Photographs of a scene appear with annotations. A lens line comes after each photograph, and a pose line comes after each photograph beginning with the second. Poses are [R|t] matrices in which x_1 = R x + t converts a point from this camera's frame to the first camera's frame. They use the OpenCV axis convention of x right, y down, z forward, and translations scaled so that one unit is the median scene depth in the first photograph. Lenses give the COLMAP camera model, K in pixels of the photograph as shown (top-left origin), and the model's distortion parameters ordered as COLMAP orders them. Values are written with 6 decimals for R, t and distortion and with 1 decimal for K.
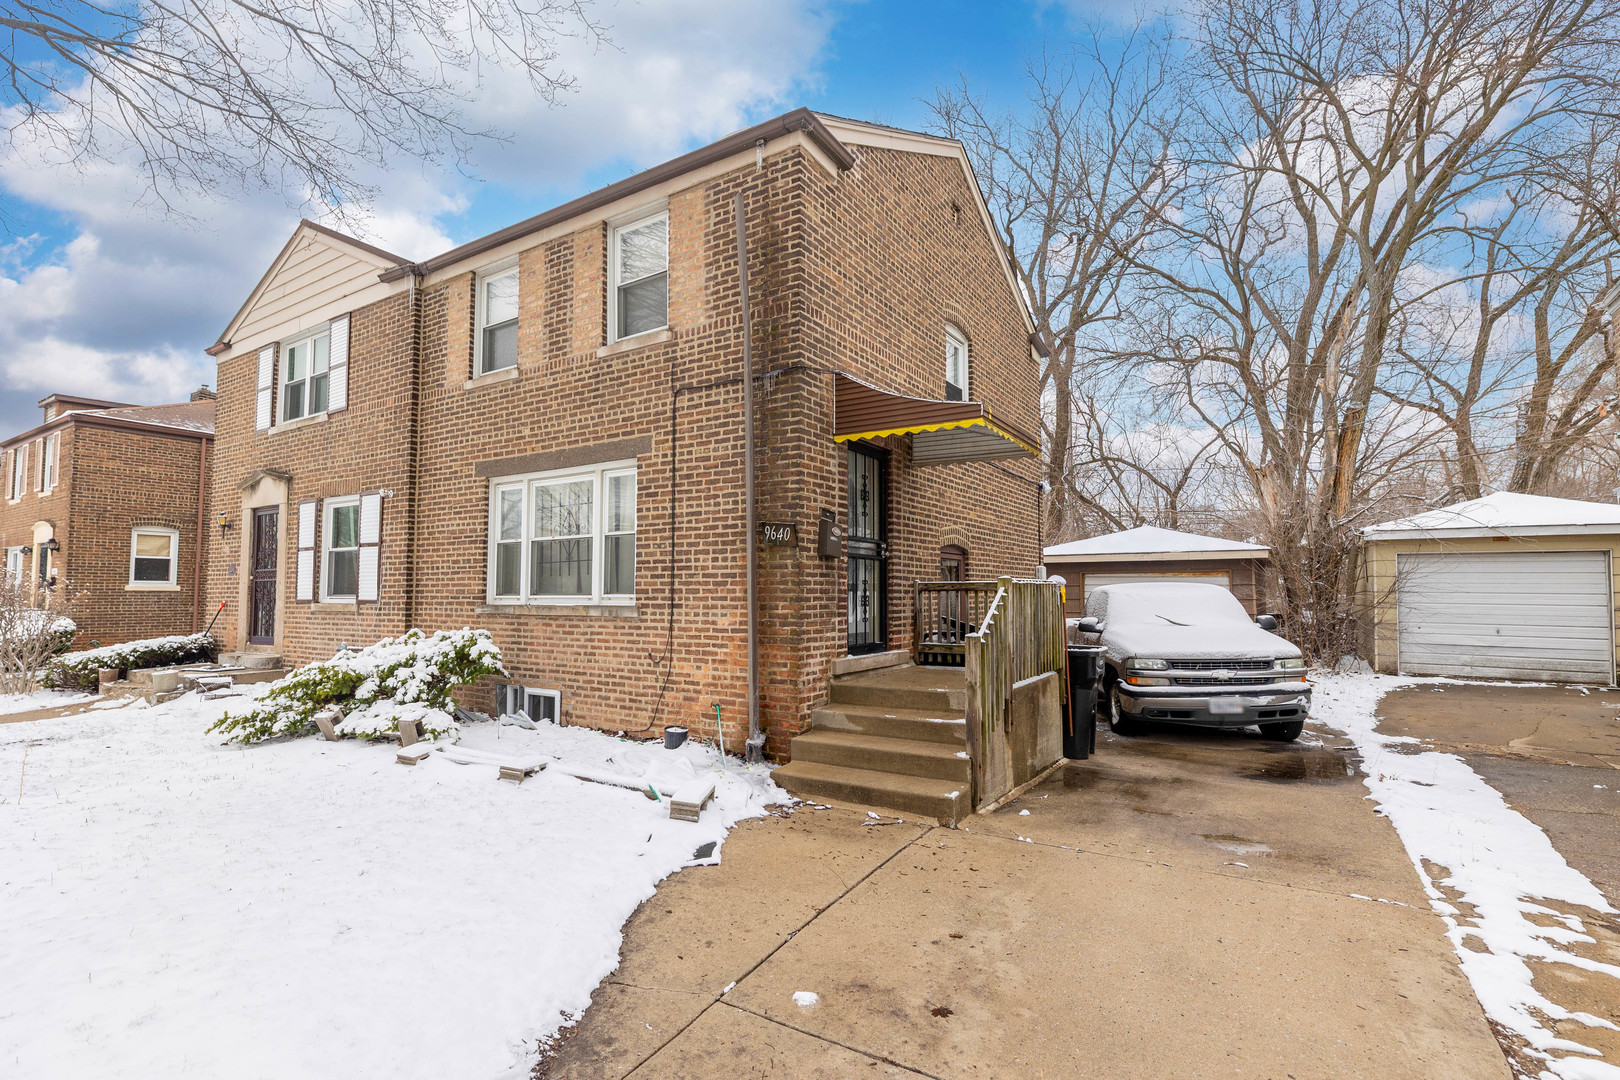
lens RADIAL K [[789.3, 0, 810.0], [0, 789.3, 549.2], [0, 0, 1]] dist [-0.003547, 0.000652]
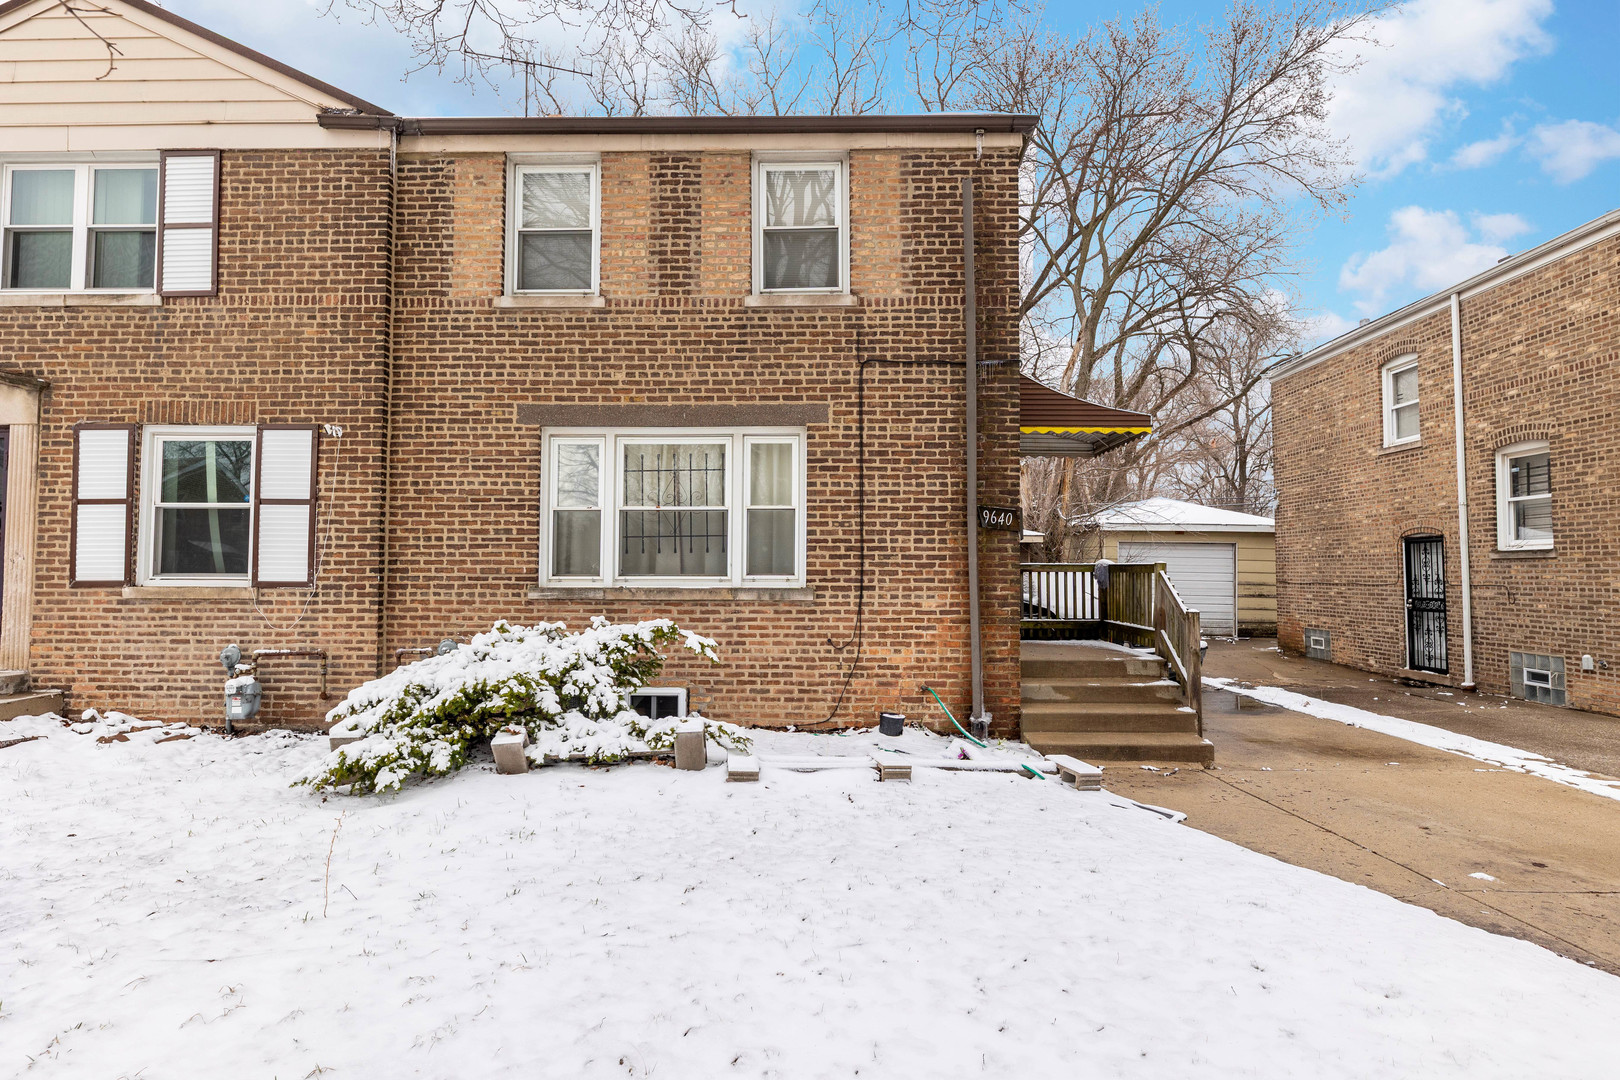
lens RADIAL K [[848.3, 0, 808.6], [0, 848.3, 536.7], [0, 0, 1]] dist [-0.002901, 0.001206]
pose [[0.842184, 0.023597, 0.538674, -0.763261], [-0.034823, 0.999337, 0.010667, 0.001237], [-0.538065, -0.027742, 0.842447, 0.171453]]
